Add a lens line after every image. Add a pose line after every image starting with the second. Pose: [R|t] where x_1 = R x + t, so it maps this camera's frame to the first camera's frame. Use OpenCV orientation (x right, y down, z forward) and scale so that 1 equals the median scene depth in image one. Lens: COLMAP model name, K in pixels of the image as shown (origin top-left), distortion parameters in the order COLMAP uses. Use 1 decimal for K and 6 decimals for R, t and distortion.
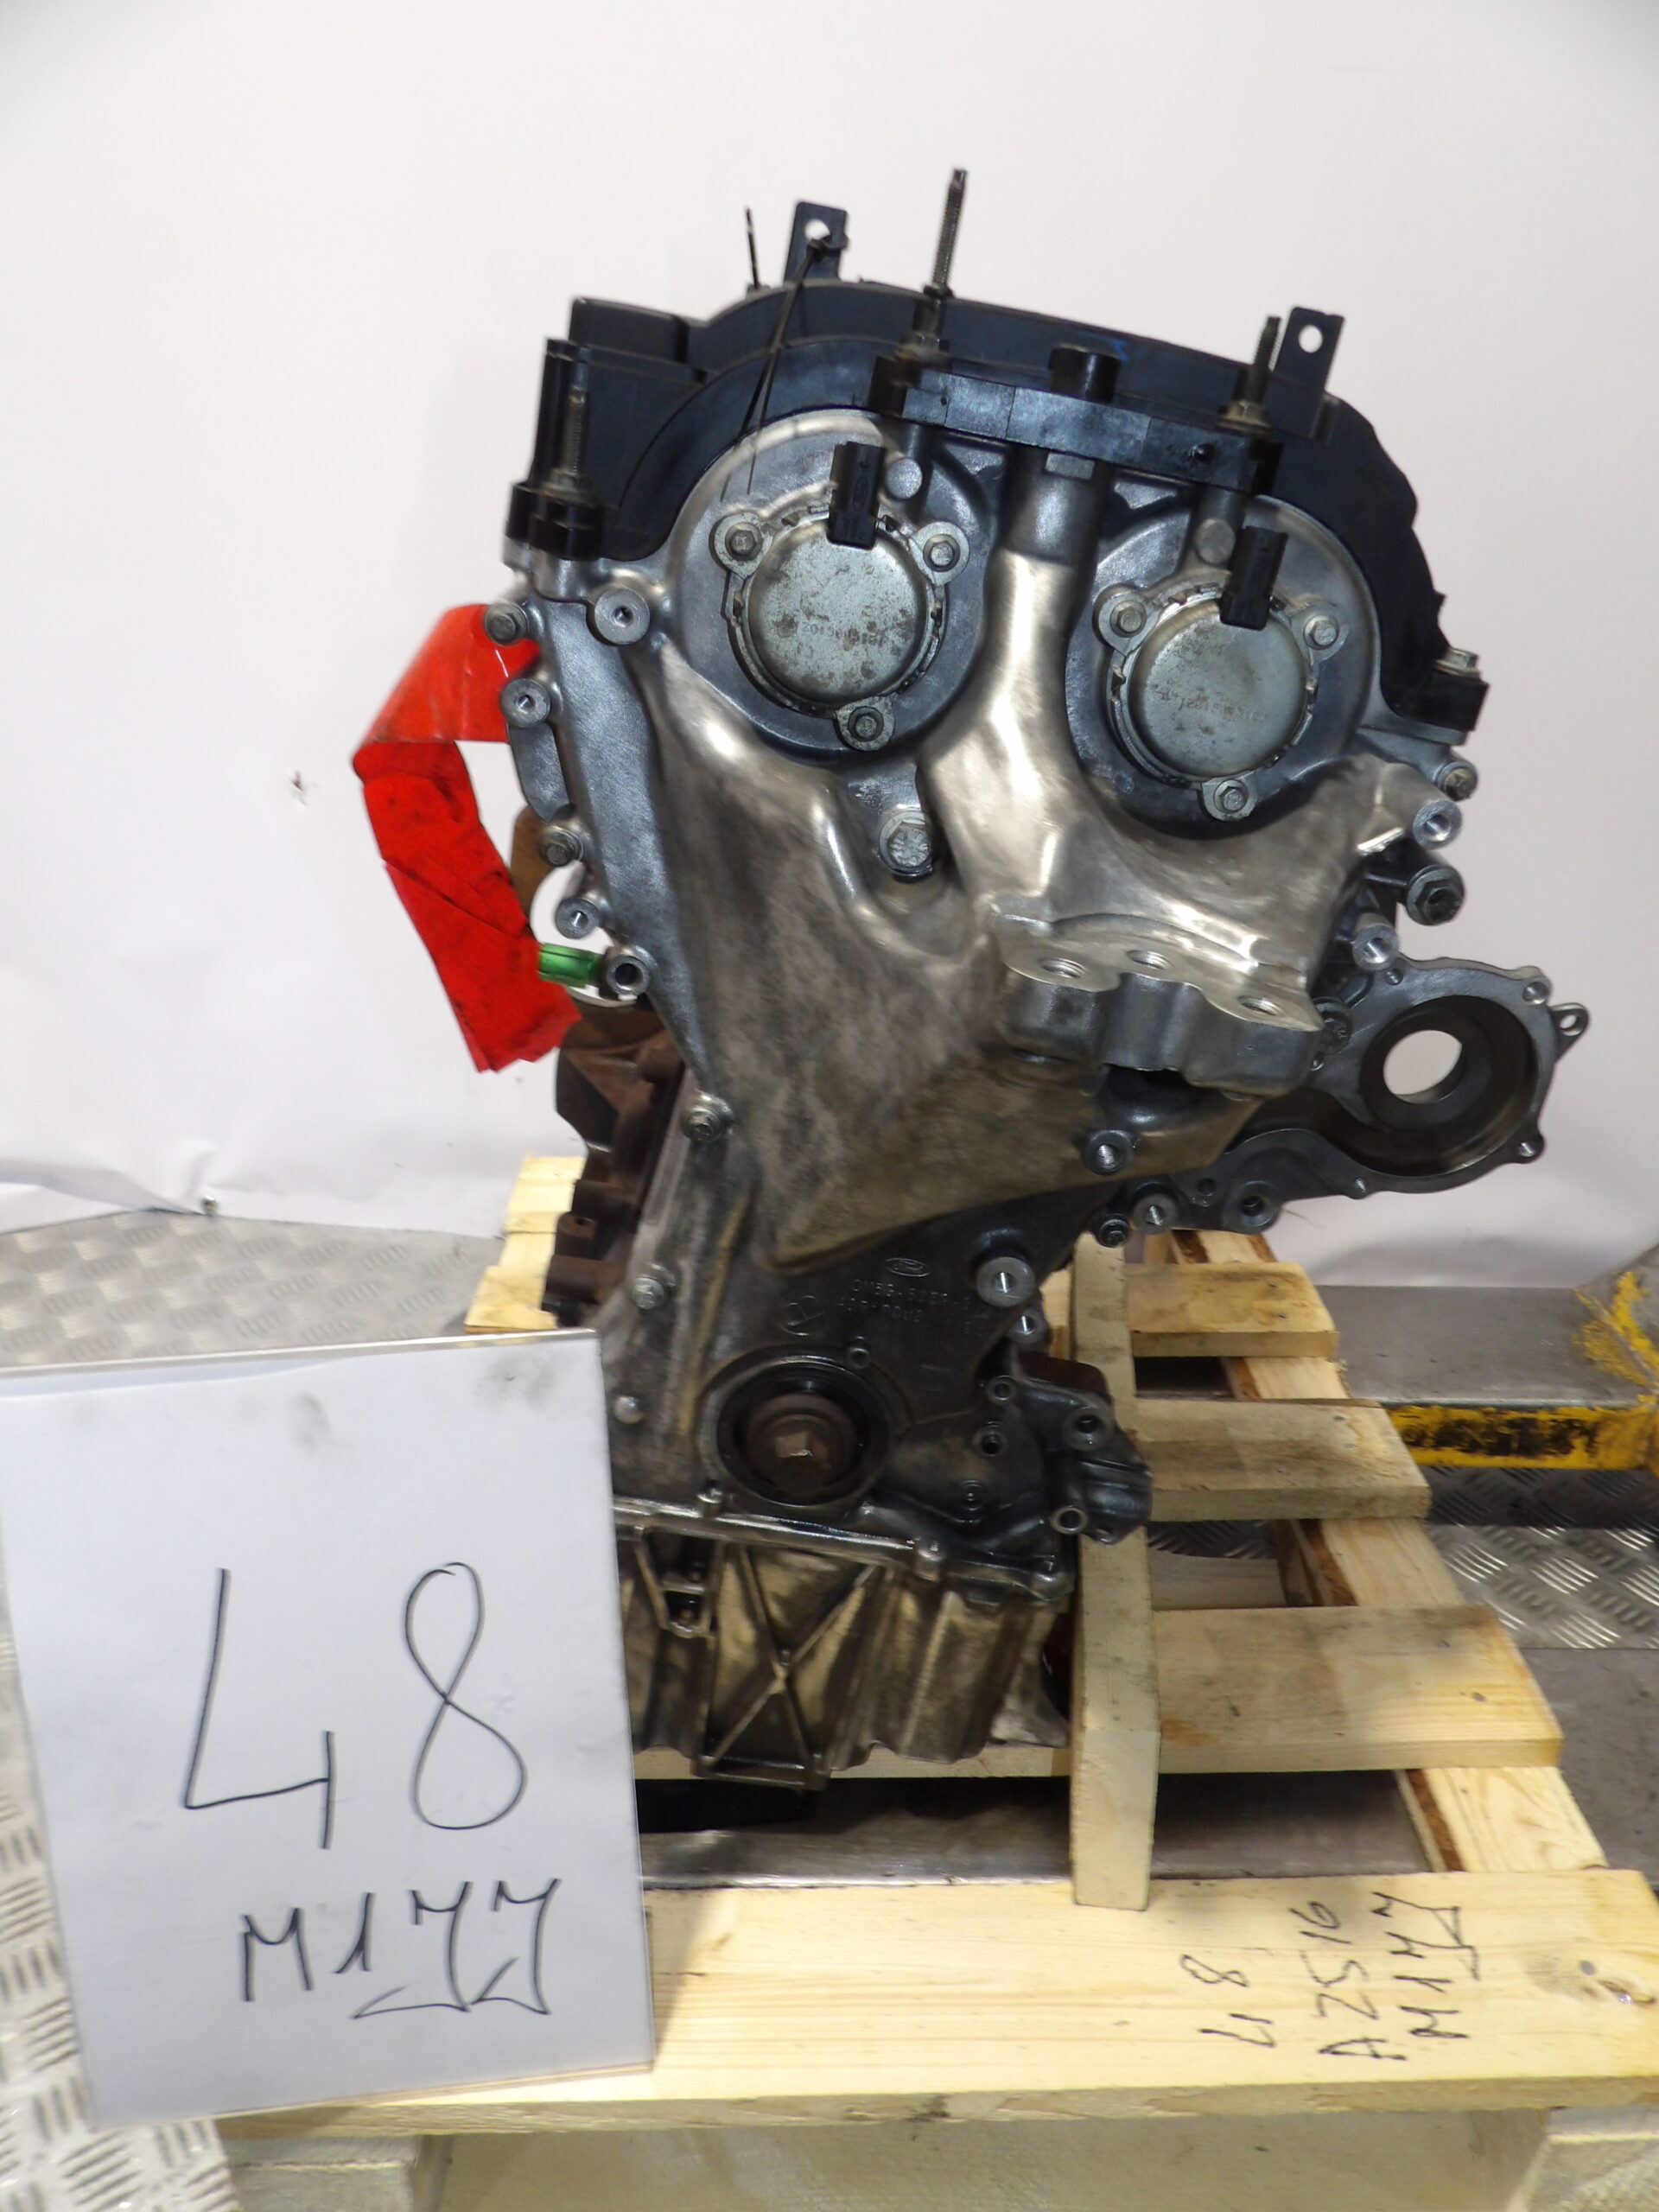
lens RADIAL K [[1610.1, 0, 811.9], [0, 1610.1, 1110.0], [0, 0, 1]] dist [-0.000571, -0.002738]
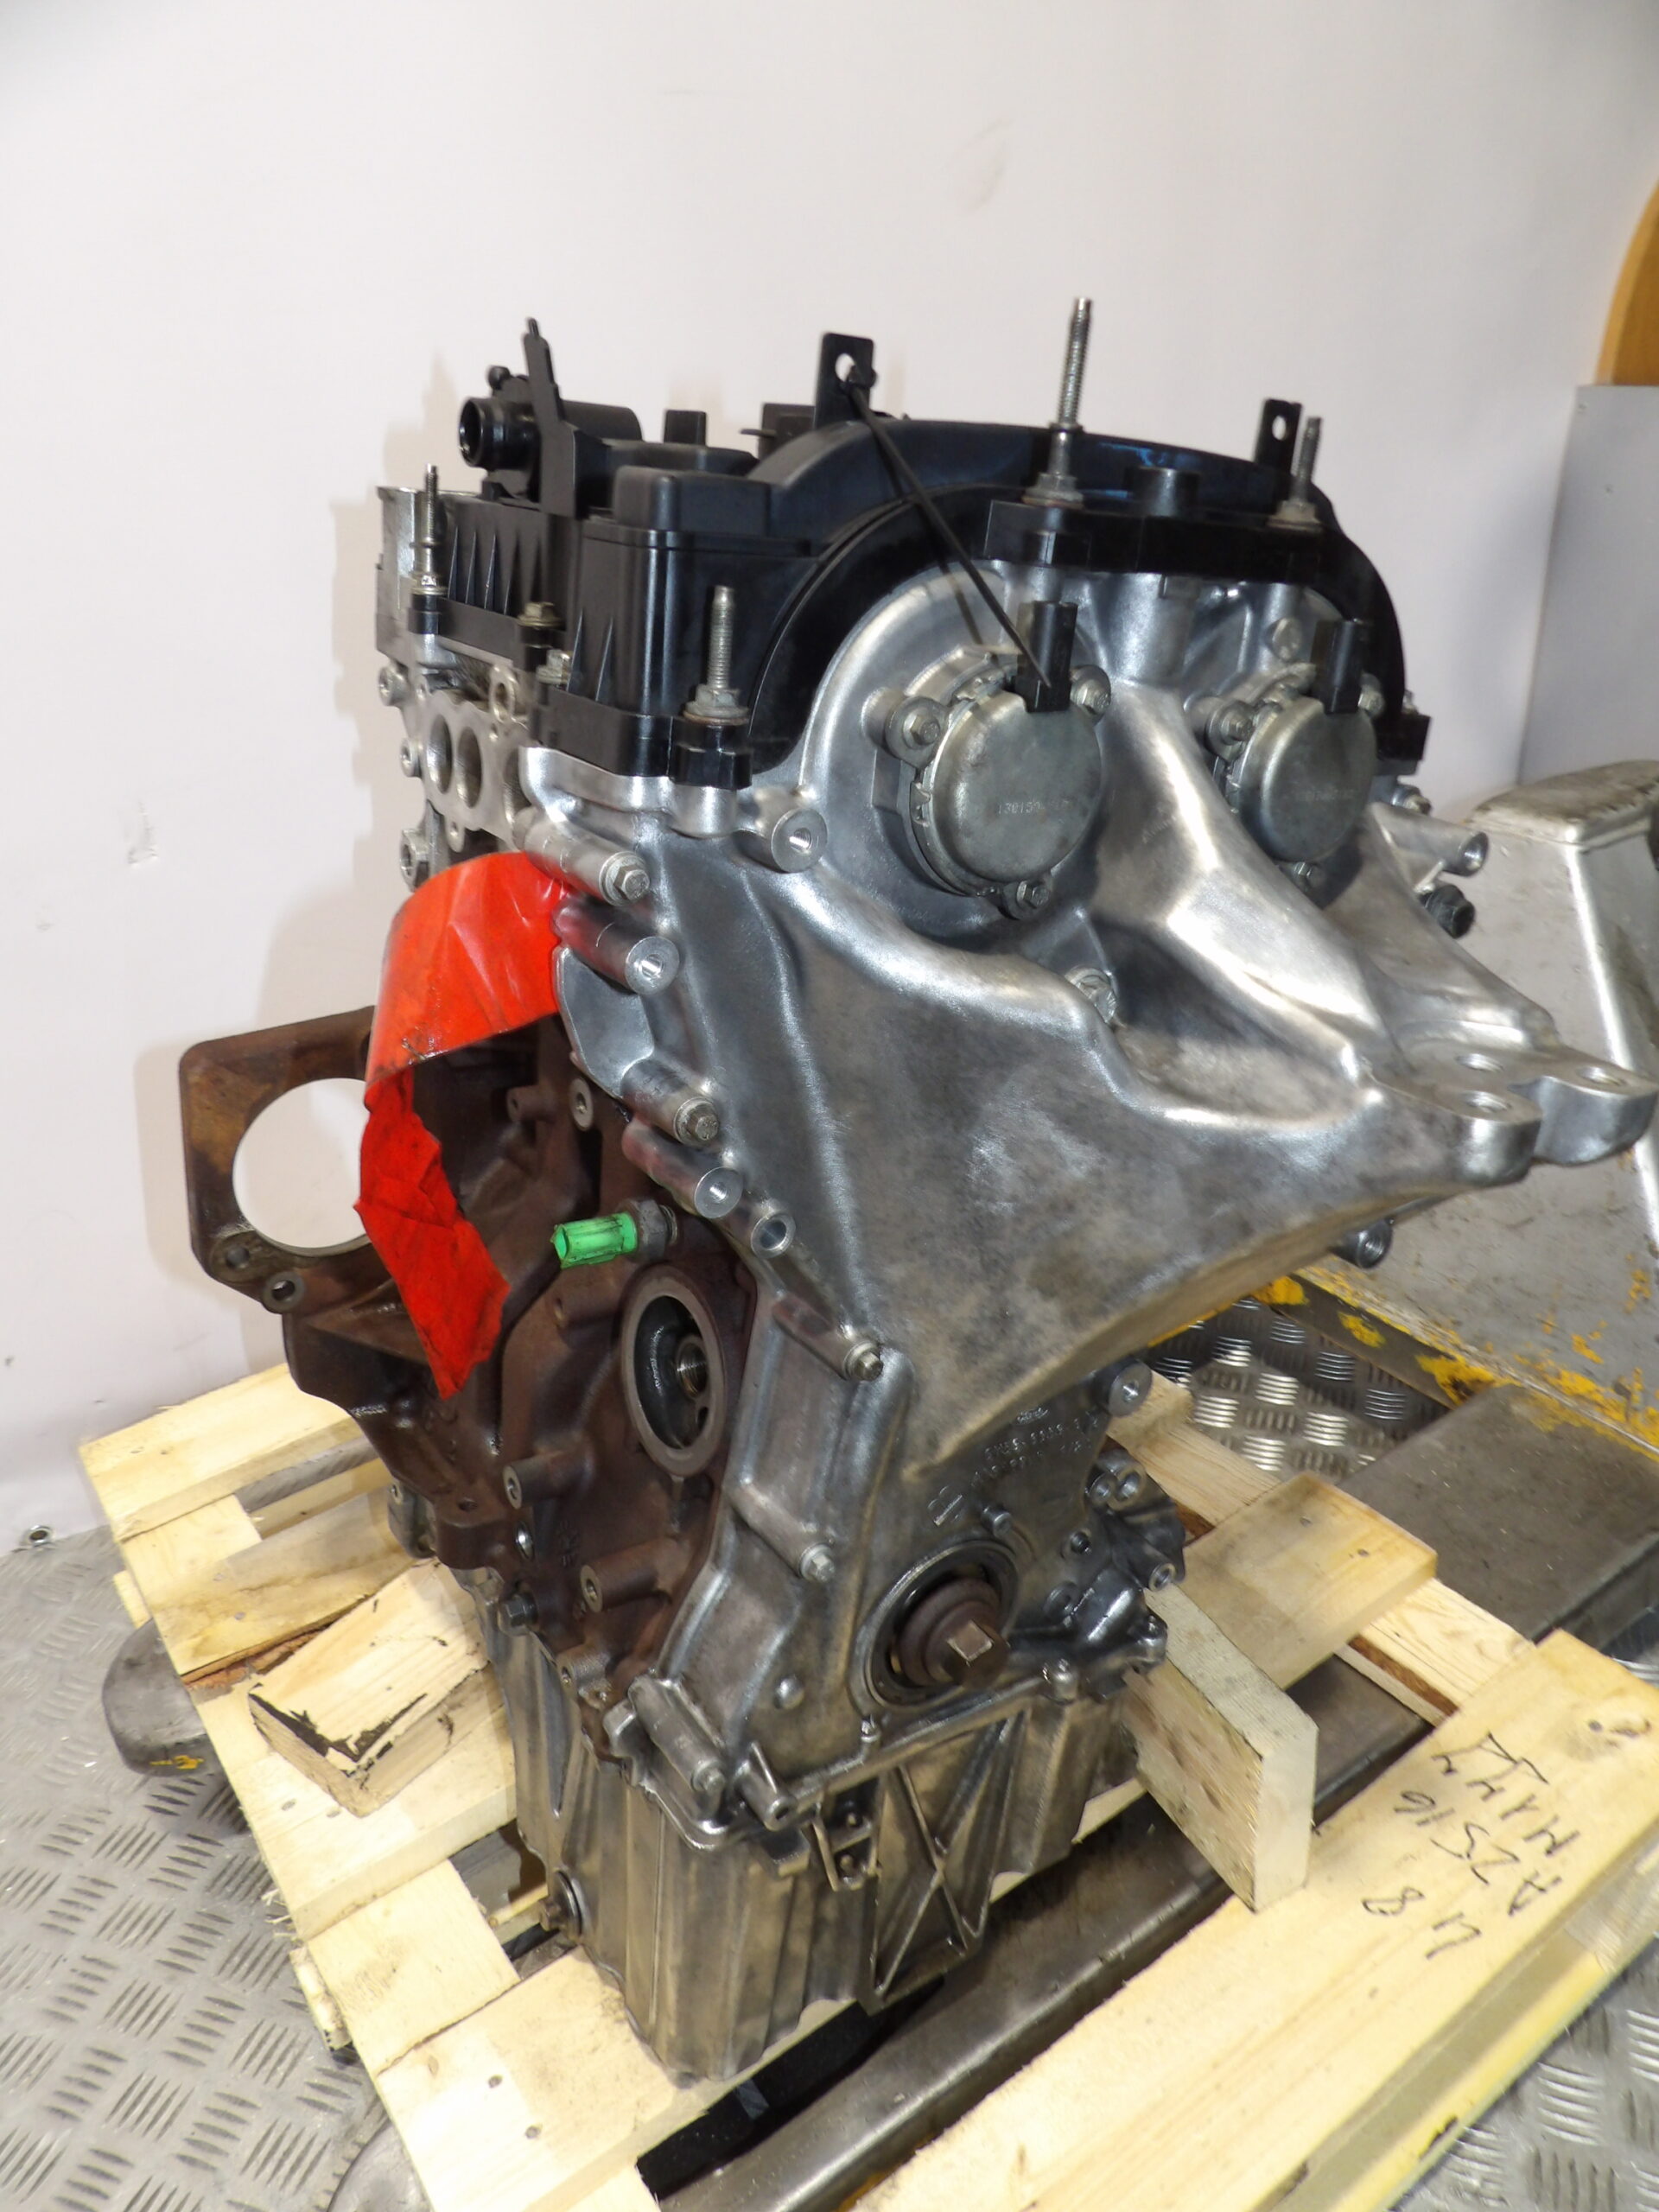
lens RADIAL K [[1610.1, 0, 811.9], [0, 1610.1, 1110.0], [0, 0, 1]] dist [-0.000571, -0.002738]
pose [[0.818792, -0.312961, 0.481285, -0.441600], [0.303085, 0.947640, 0.100587, -0.204720], [-0.487565, 0.063510, 0.870774, 0.219218]]
